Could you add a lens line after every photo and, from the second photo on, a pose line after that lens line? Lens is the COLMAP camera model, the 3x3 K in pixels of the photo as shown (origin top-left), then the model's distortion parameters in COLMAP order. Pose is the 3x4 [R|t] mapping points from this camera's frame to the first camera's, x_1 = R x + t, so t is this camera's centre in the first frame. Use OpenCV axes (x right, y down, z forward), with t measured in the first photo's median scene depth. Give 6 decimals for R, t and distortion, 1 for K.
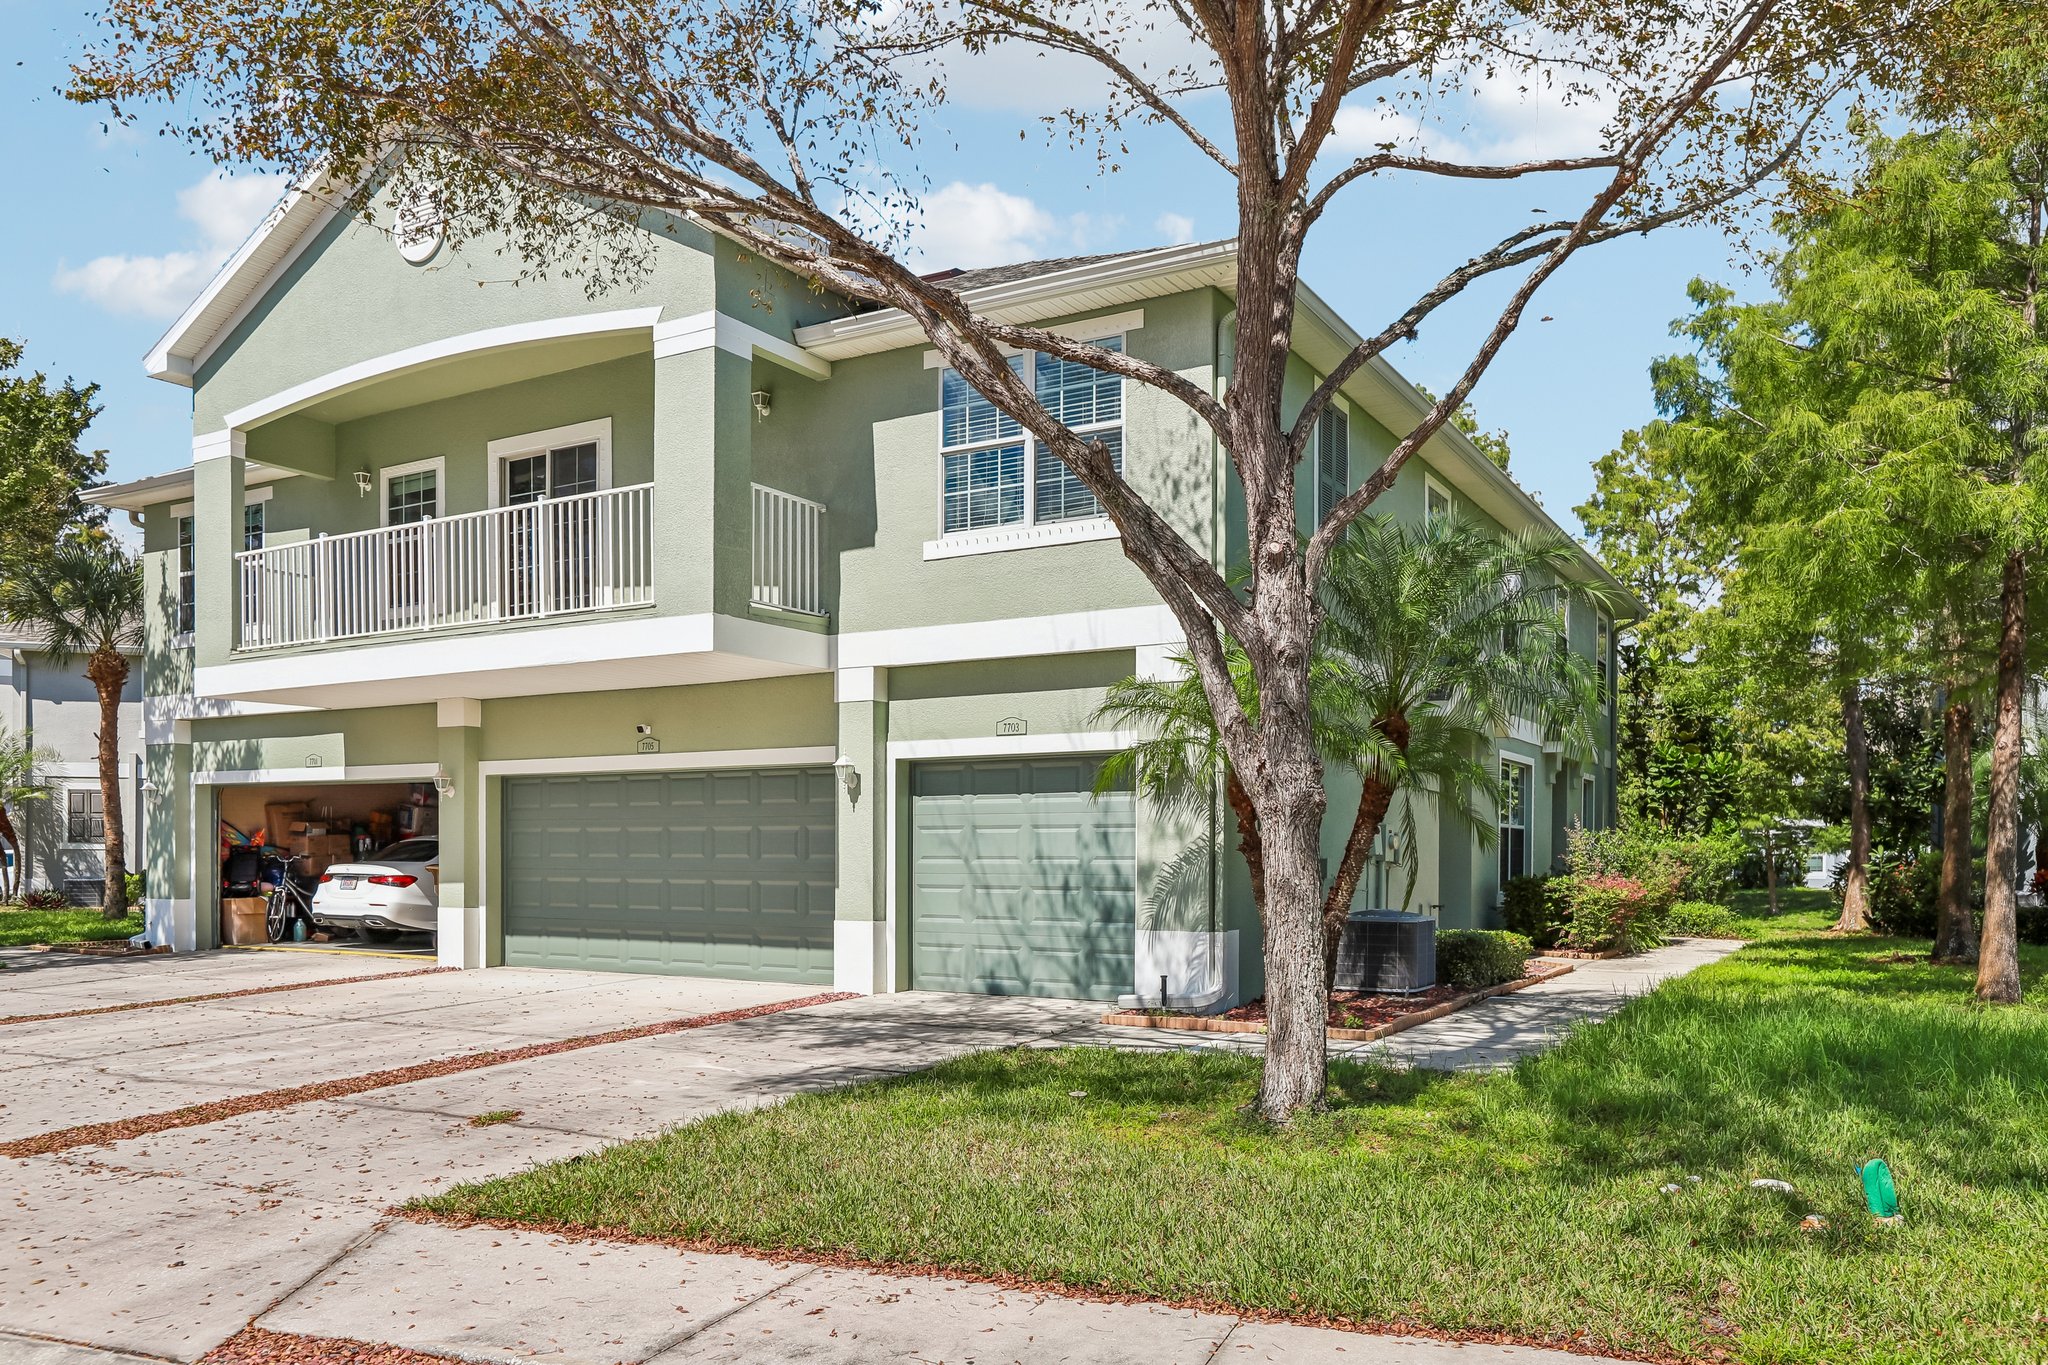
lens RADIAL K [[1510.5, 0, 1022.6], [0, 1510.5, 850.7], [0, 0, 1]] dist [0.007926, 0.003979]
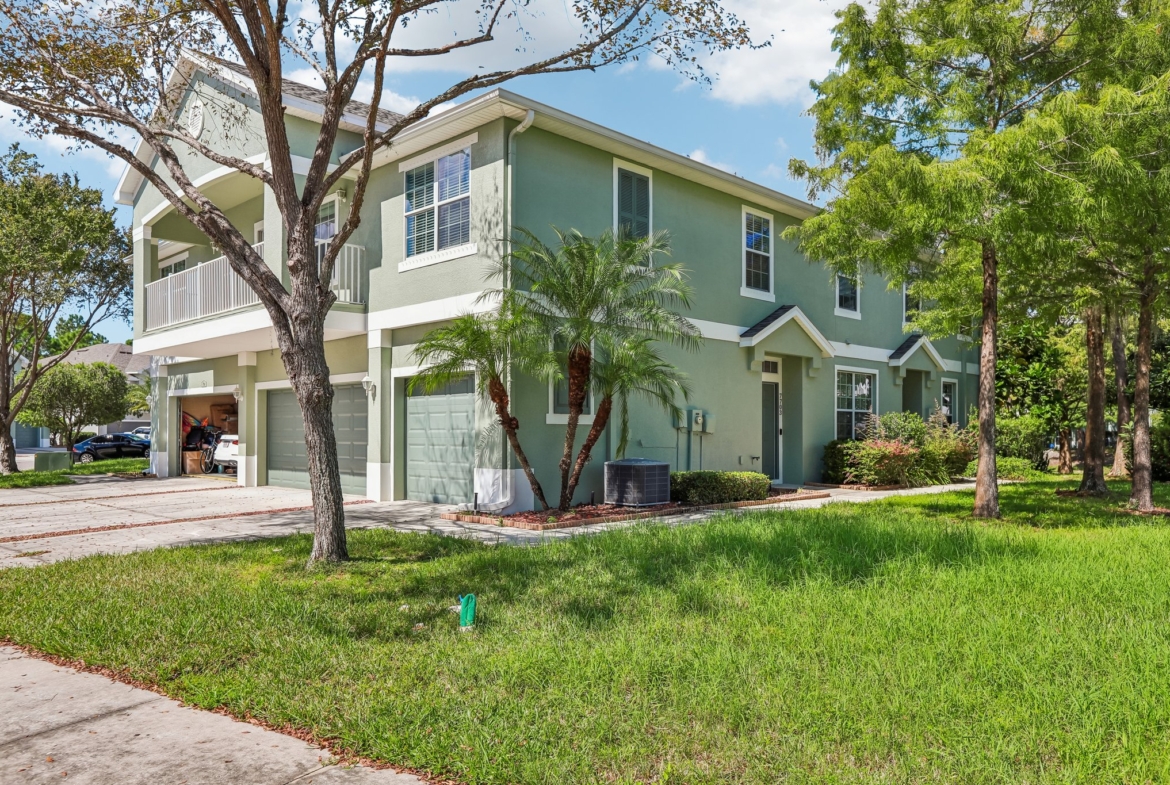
lens RADIAL K [[846.4, 0, 582.3], [0, 846.4, 422.6], [0, 0, 1]] dist [0.005792, 0.003352]
pose [[0.968175, -0.006137, -0.250200, 0.343457], [0.004062, 0.999953, -0.008811, 0.005271], [0.250243, 0.007514, 0.968154, 0.024010]]
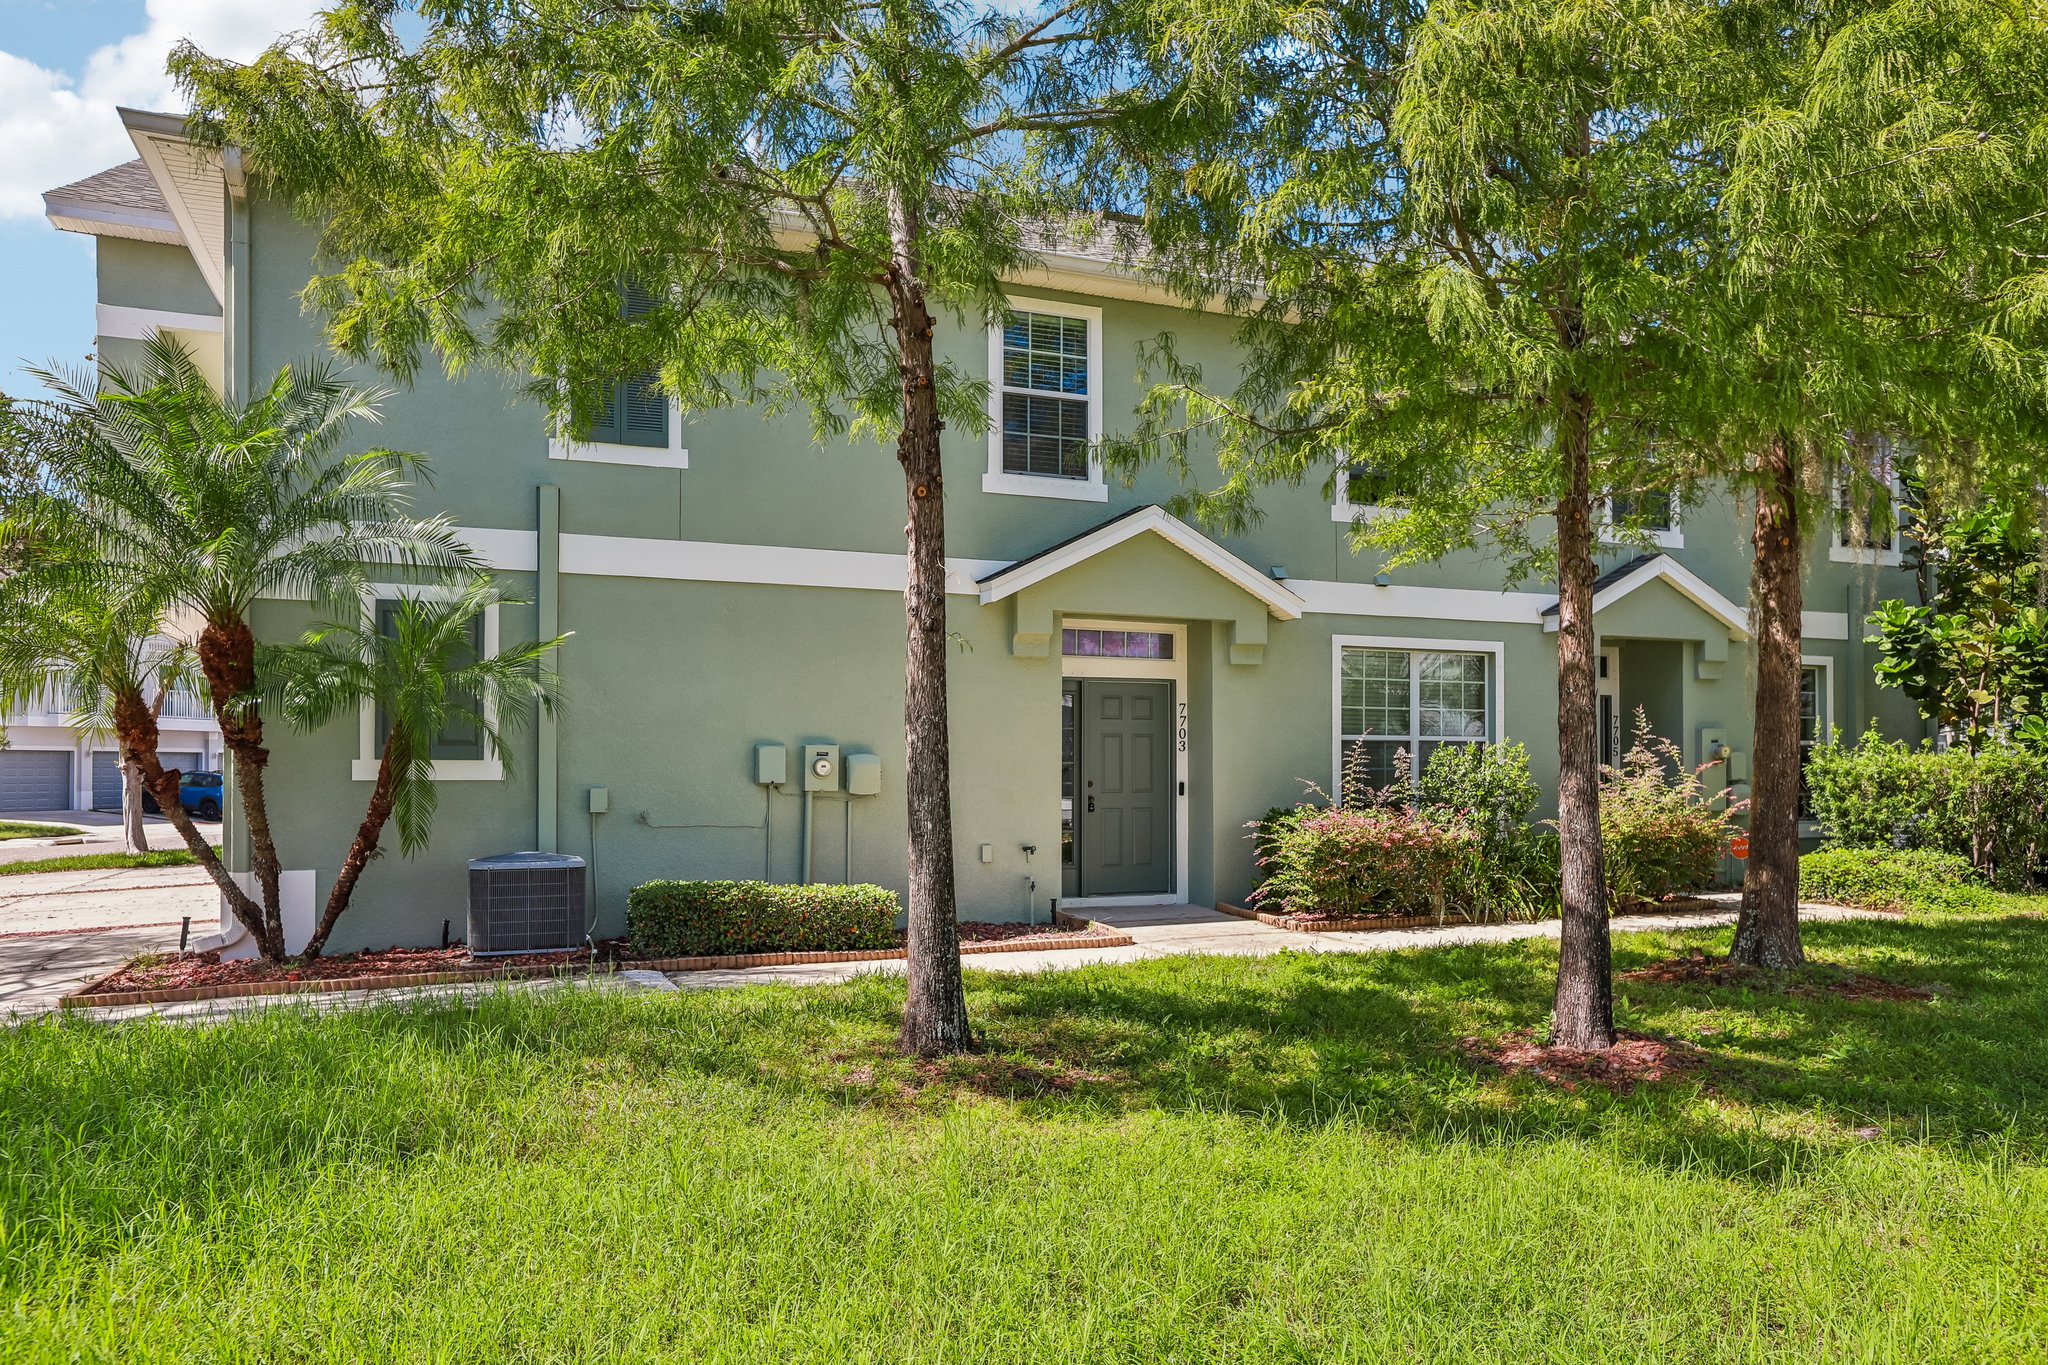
lens RADIAL K [[1400.3, 0, 1019.4], [0, 1400.3, 763.5], [0, 0, 1]] dist [-0.007465, 0.000387]
pose [[0.793732, -0.010010, -0.608186, 0.748889], [0.008288, 0.999950, -0.005641, -0.002726], [0.608211, -0.000563, 0.793775, 0.456038]]
